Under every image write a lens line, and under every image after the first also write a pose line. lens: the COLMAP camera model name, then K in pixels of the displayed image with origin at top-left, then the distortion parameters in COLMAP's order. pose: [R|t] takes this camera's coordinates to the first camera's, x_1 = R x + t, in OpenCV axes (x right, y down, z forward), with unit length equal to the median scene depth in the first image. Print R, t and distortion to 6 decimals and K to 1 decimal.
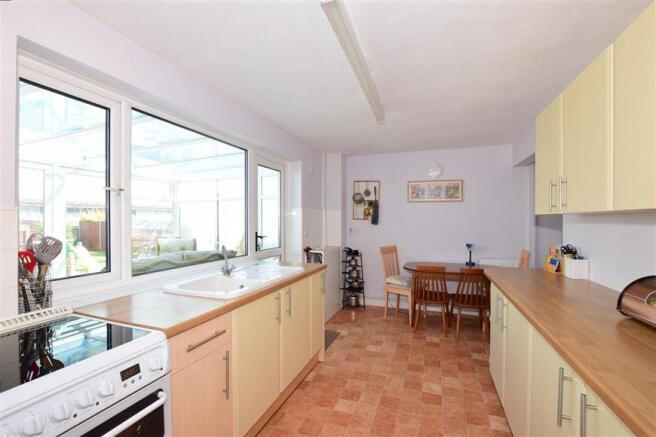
lens RADIAL K [[291.2, 0, 327.4], [0, 291.2, 219.7], [0, 0, 1]] dist [-0.013701, 0.000016]
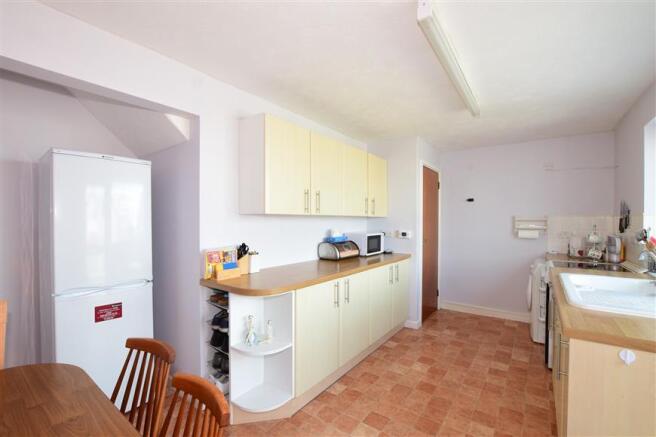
lens RADIAL K [[291.2, 0, 328.6], [0, 291.2, 219.9], [0, 0, 1]] dist [-0.013701, 0.000016]
pose [[-0.961688, -0.003663, 0.274122, 0.288423], [-0.003542, 0.999993, 0.000935, 0.003983], [-0.274124, -0.000071, -0.961694, 2.091658]]
